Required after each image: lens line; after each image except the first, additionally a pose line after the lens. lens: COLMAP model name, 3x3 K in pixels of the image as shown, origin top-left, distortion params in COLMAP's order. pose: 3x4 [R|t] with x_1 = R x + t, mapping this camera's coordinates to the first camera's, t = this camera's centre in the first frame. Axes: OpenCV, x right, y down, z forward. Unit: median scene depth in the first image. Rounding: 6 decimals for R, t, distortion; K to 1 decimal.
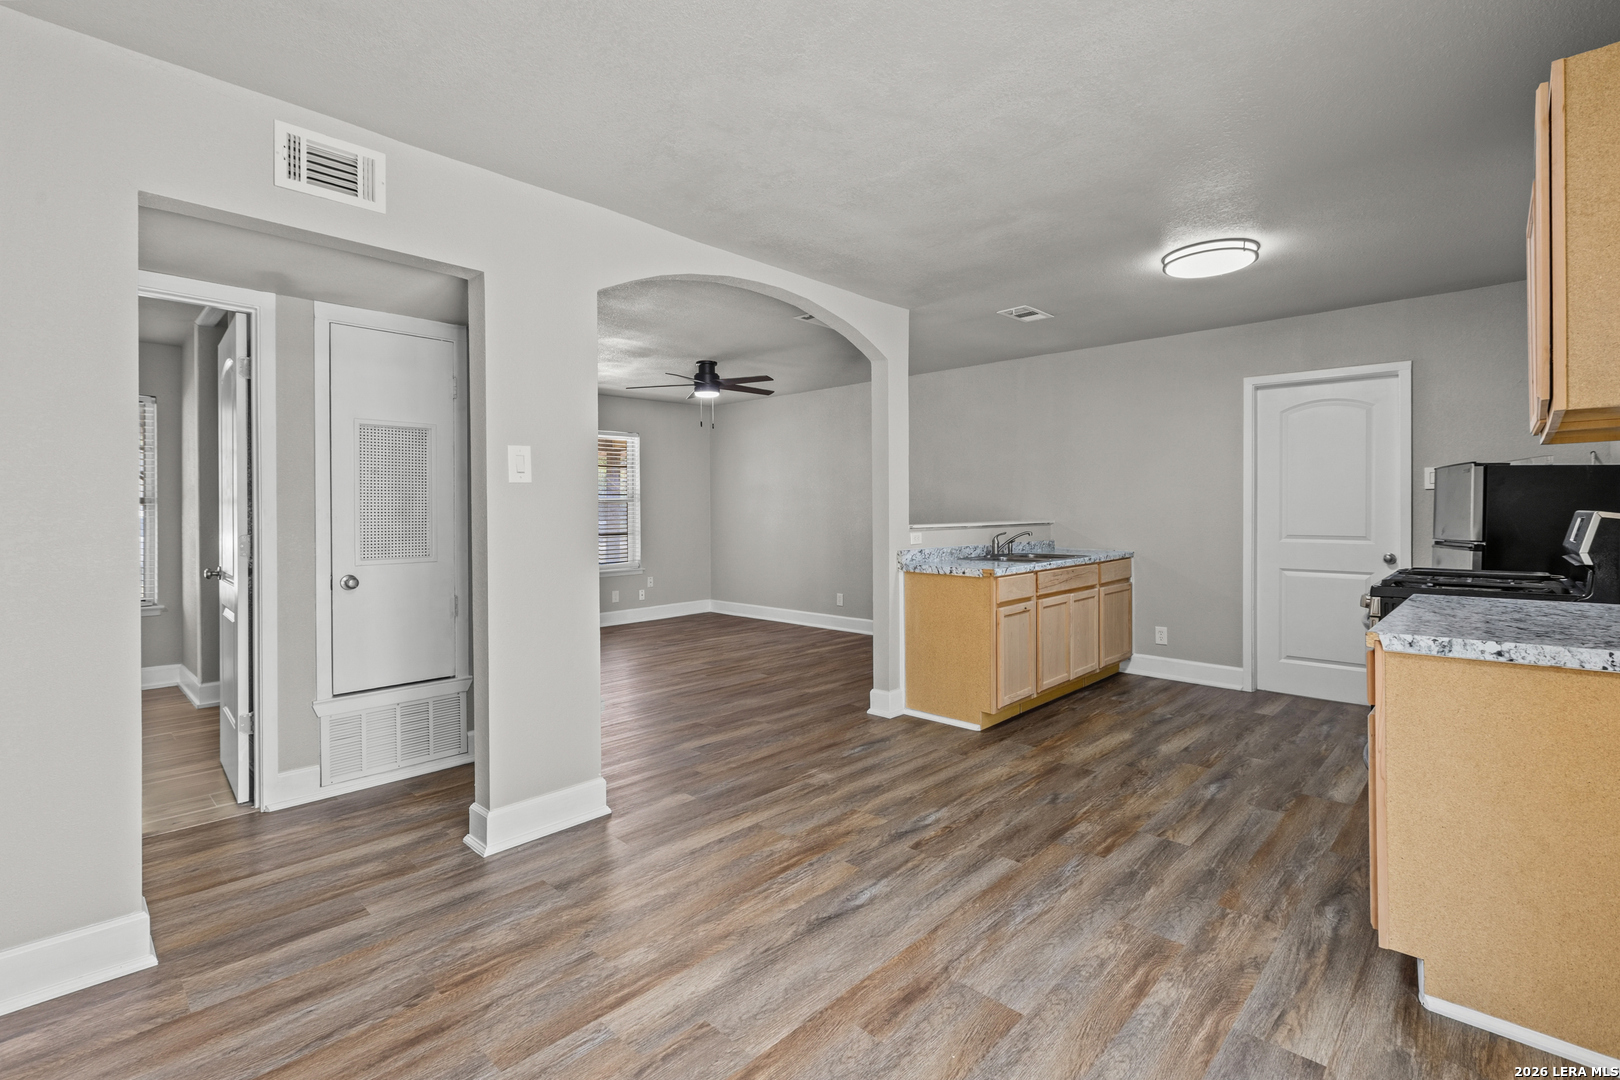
lens RADIAL K [[732.0, 0, 807.8], [0, 732.0, 512.7], [0, 0, 1]] dist [0.001363, -0.000075]
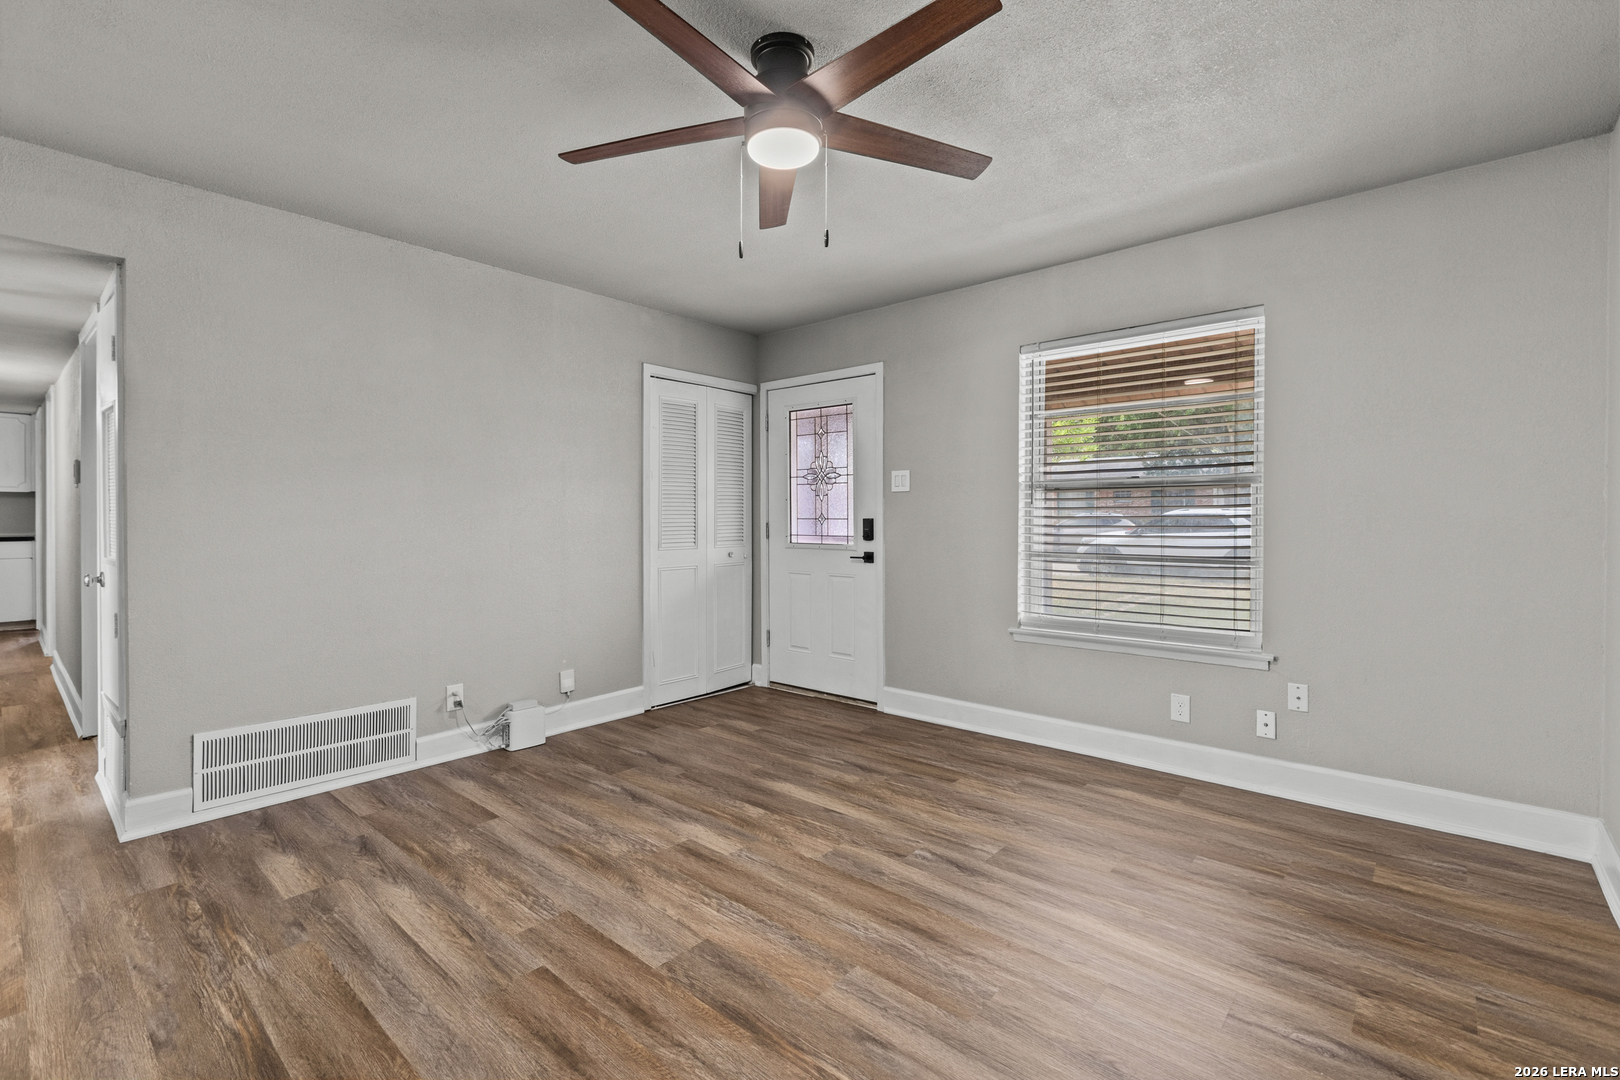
lens RADIAL K [[725.2, 0, 798.3], [0, 725.2, 528.2], [0, 0, 1]] dist [0.001076, -0.000448]
pose [[0.040532, 0.028957, -0.998759, 0.414050], [-0.003549, 0.999578, 0.028836, -0.001975], [0.999172, 0.002375, 0.040617, 2.183923]]
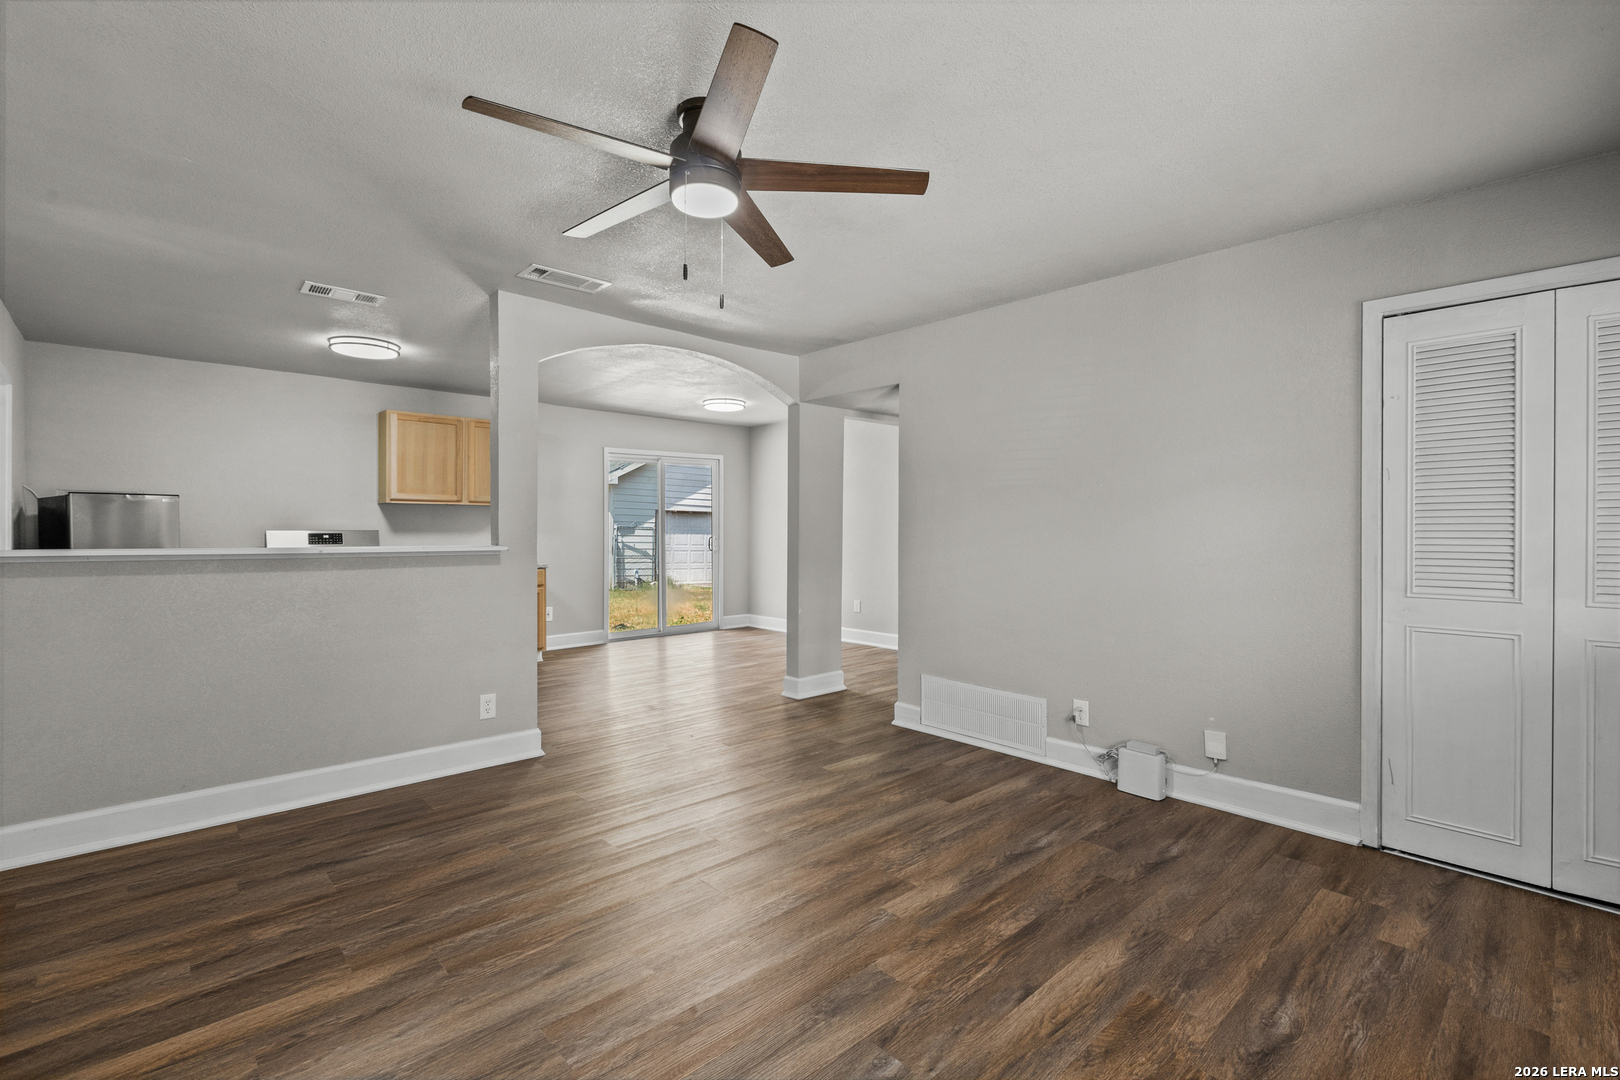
lens RADIAL K [[715.7, 0, 798.4], [0, 715.7, 534.2], [0, 0, 1]] dist [0.001078, -0.000593]
pose [[-0.998194, 0.003242, 0.059984, -0.449059], [0.003657, 0.999970, 0.006805, -0.000136], [-0.059960, 0.007012, -0.998176, 2.961754]]
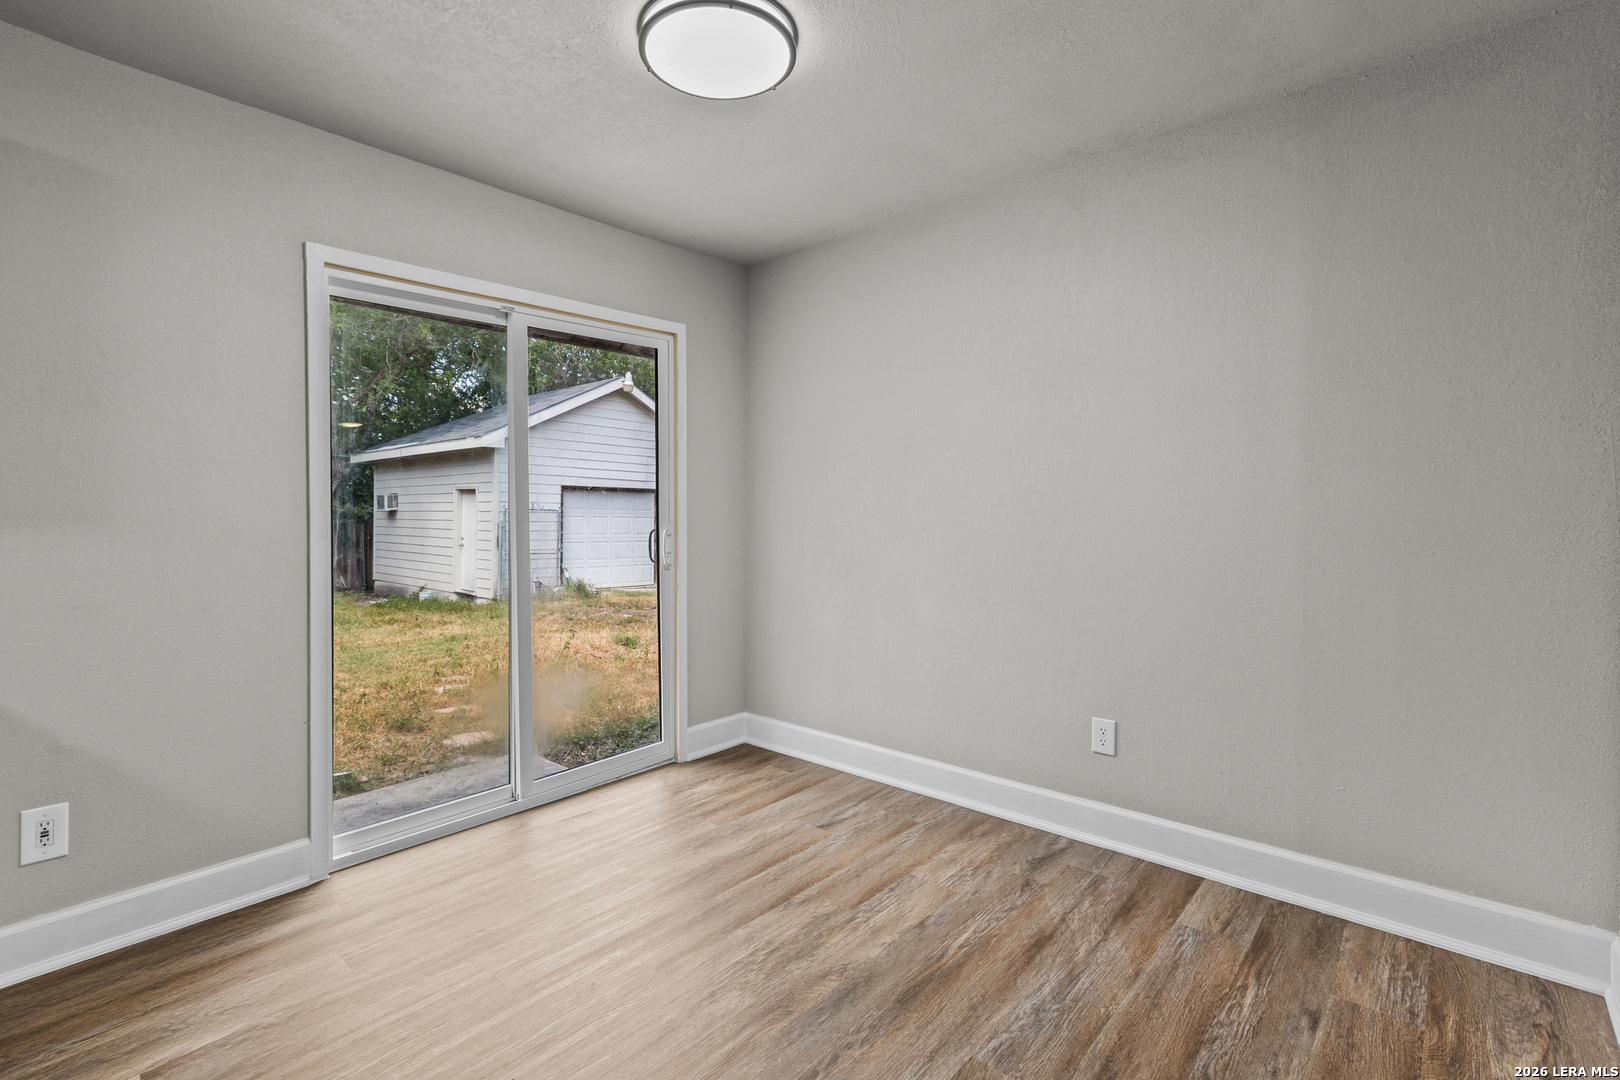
lens RADIAL K [[738.3, 0, 781.5], [0, 738.3, 517.3], [0, 0, 1]] dist [0.009837, -0.000346]
pose [[-0.999849, 0.008656, -0.015050, -0.082383], [0.008588, 0.999953, 0.004561, 0.005789], [0.015089, 0.004431, -0.999876, 1.153058]]
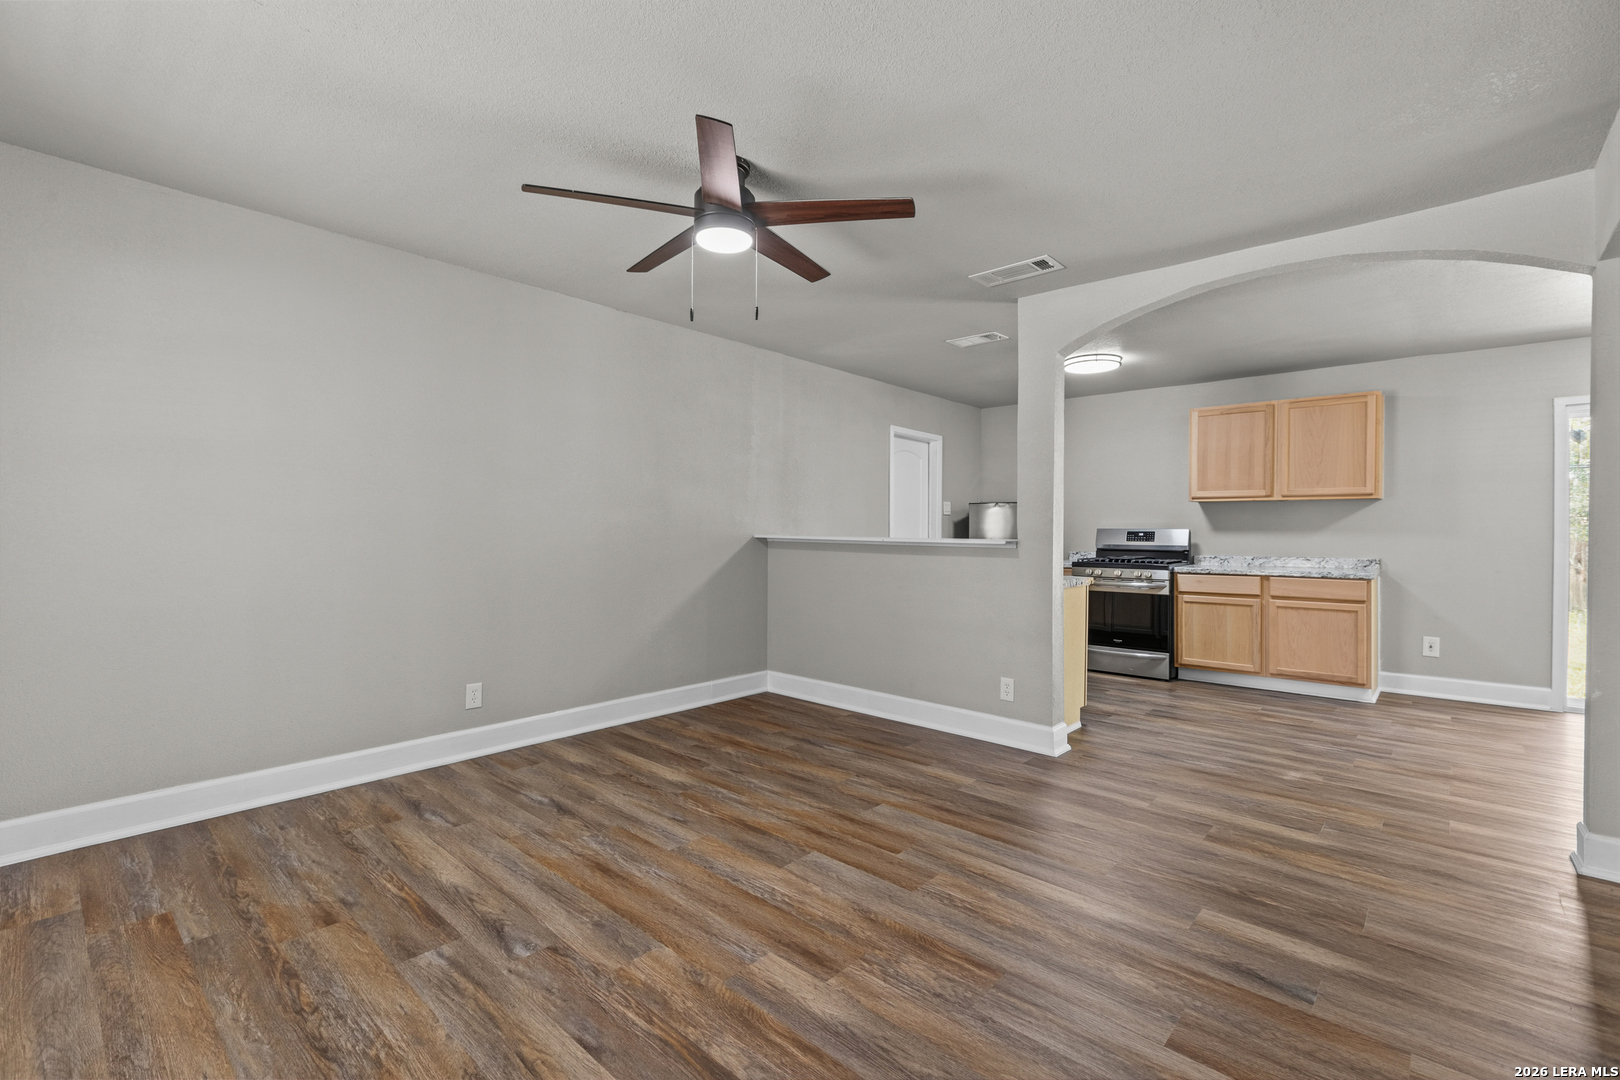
lens RADIAL K [[715.7, 0, 798.4], [0, 715.7, 534.2], [0, 0, 1]] dist [0.001078, -0.000593]
pose [[-0.023517, -0.002468, 0.999720, -1.211439], [-0.004883, 0.999985, 0.002354, 0.015431], [-0.999712, -0.004826, -0.023529, 2.122626]]
